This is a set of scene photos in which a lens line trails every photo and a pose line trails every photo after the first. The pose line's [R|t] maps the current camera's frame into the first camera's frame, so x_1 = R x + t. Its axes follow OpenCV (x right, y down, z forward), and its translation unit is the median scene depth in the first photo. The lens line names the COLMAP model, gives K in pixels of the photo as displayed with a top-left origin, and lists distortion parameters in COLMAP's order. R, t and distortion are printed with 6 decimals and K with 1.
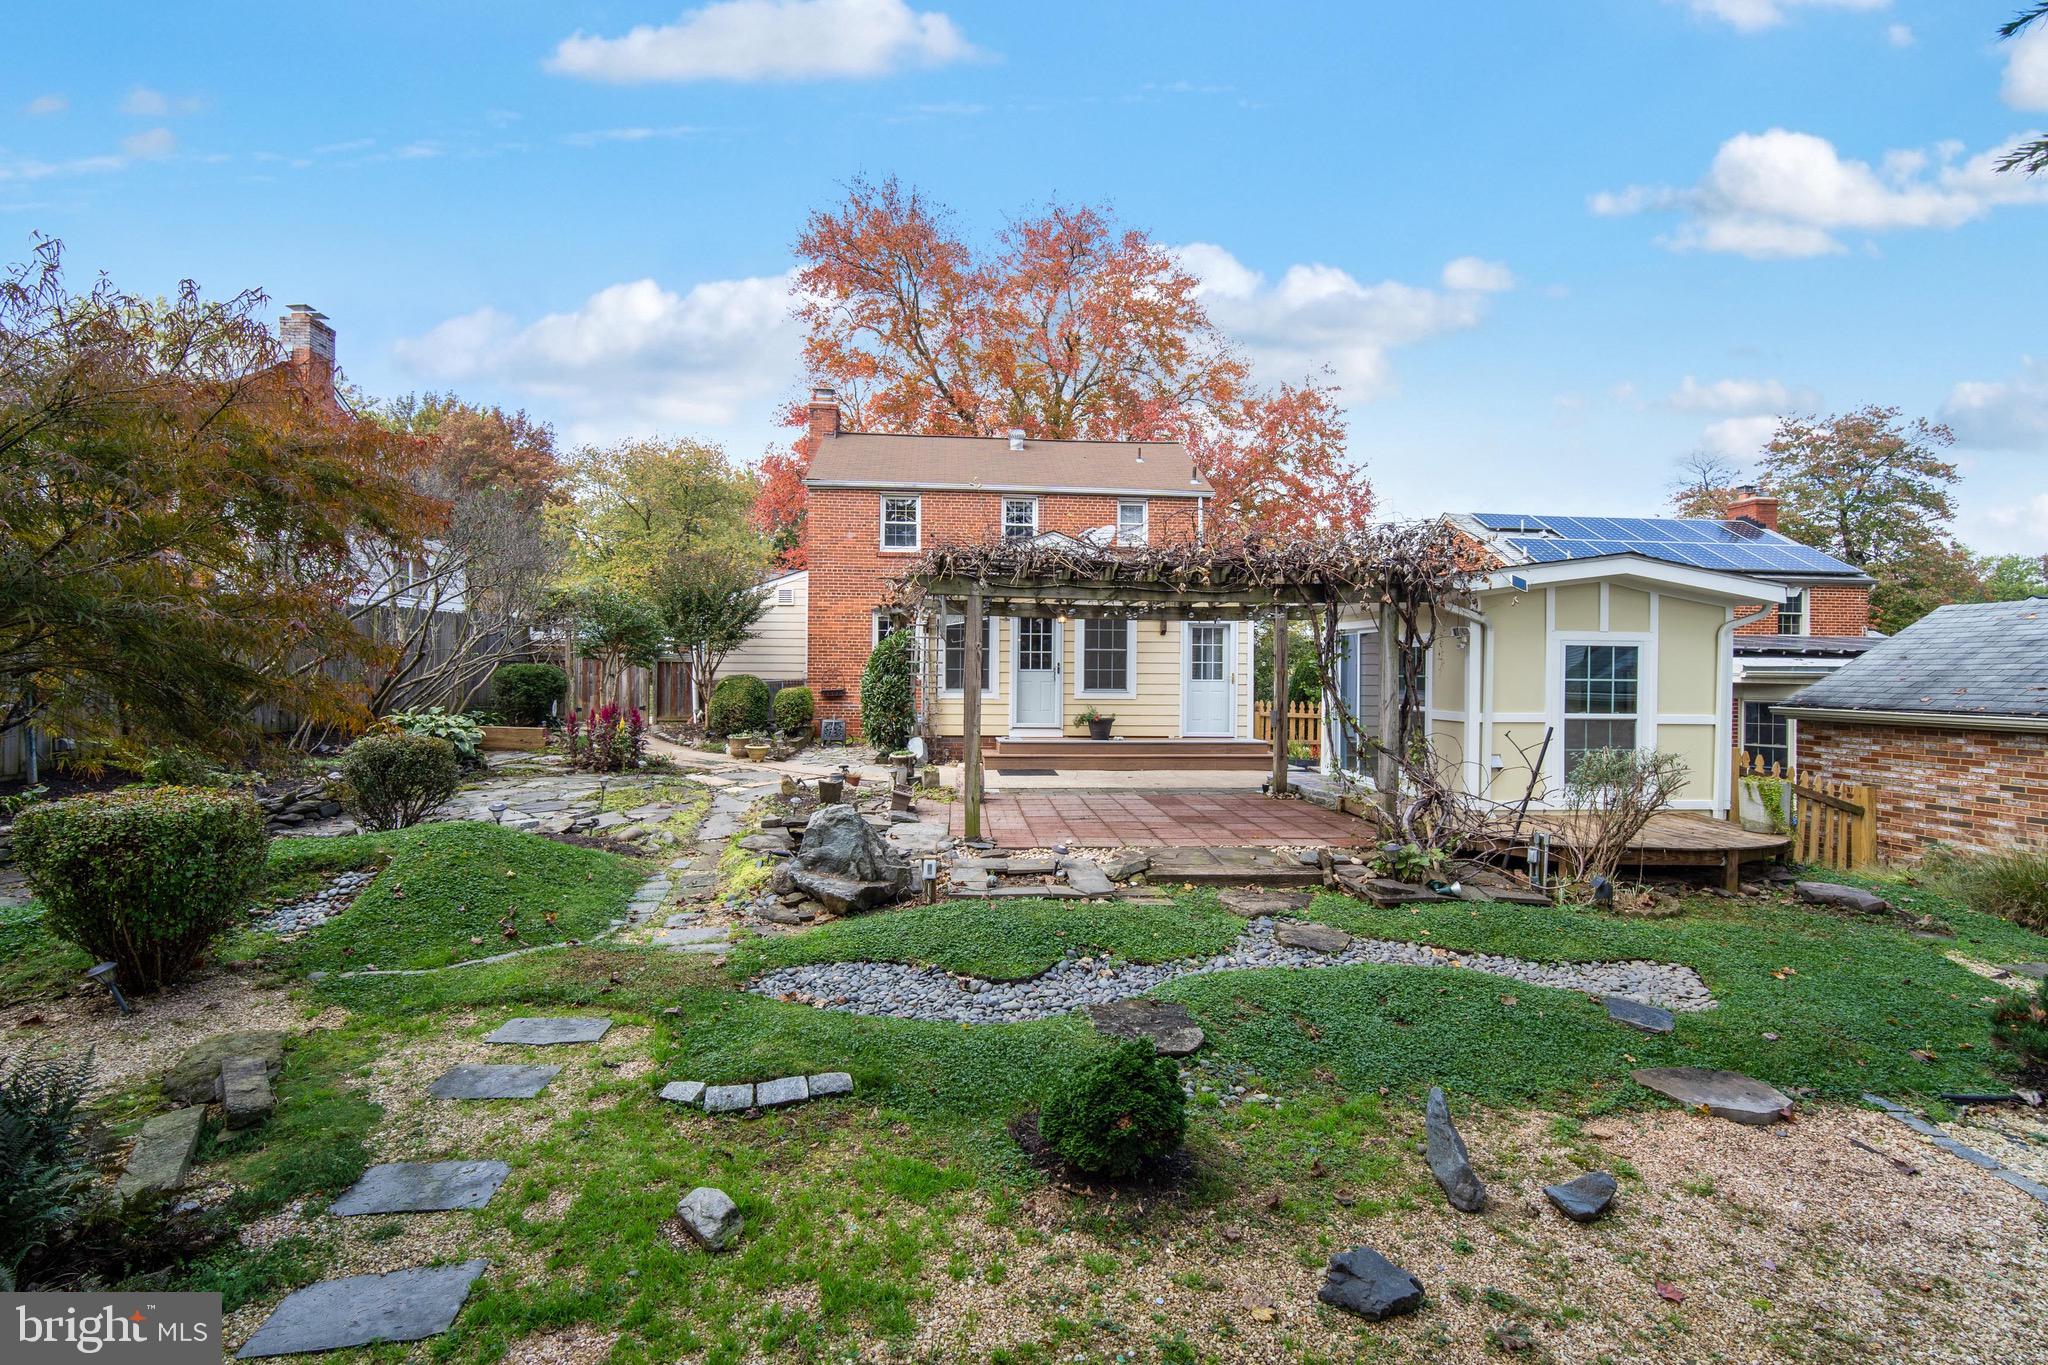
lens RADIAL K [[892.9, 0, 1025.6], [0, 892.9, 680.2], [0, 0, 1]] dist [-0.012663, 0.002529]
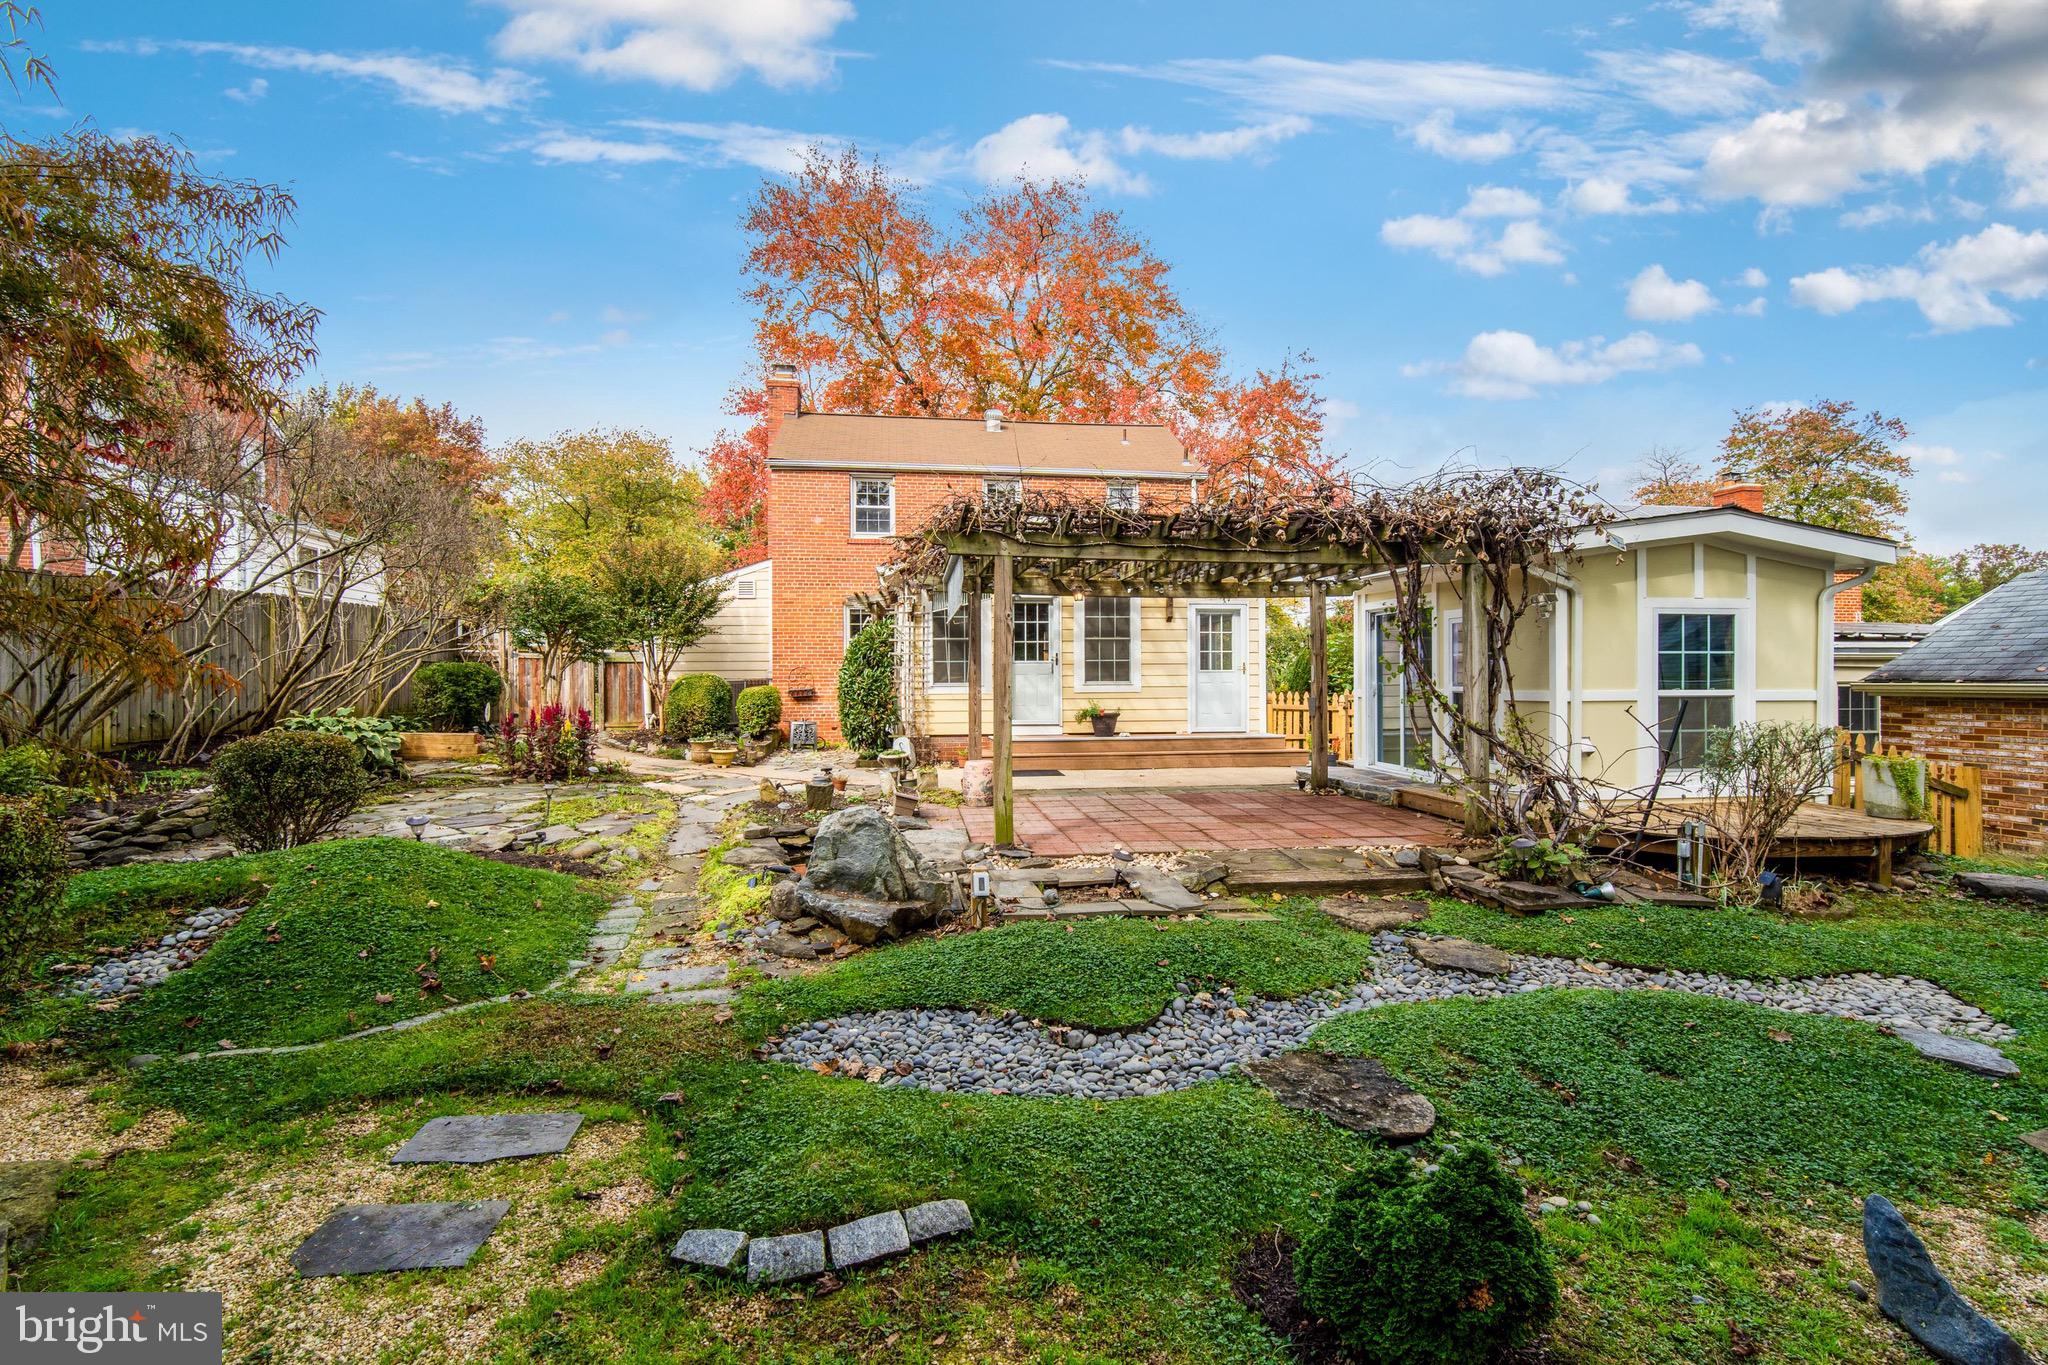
lens RADIAL K [[892.9, 0, 1021.0], [0, 892.9, 688.2], [0, 0, 1]] dist [-0.012663, 0.002529]
pose [[0.998418, -0.013707, 0.054536, -0.079203], [0.013882, 0.999900, -0.002833, 0.028941], [-0.054492, 0.003586, 0.998508, 0.146185]]
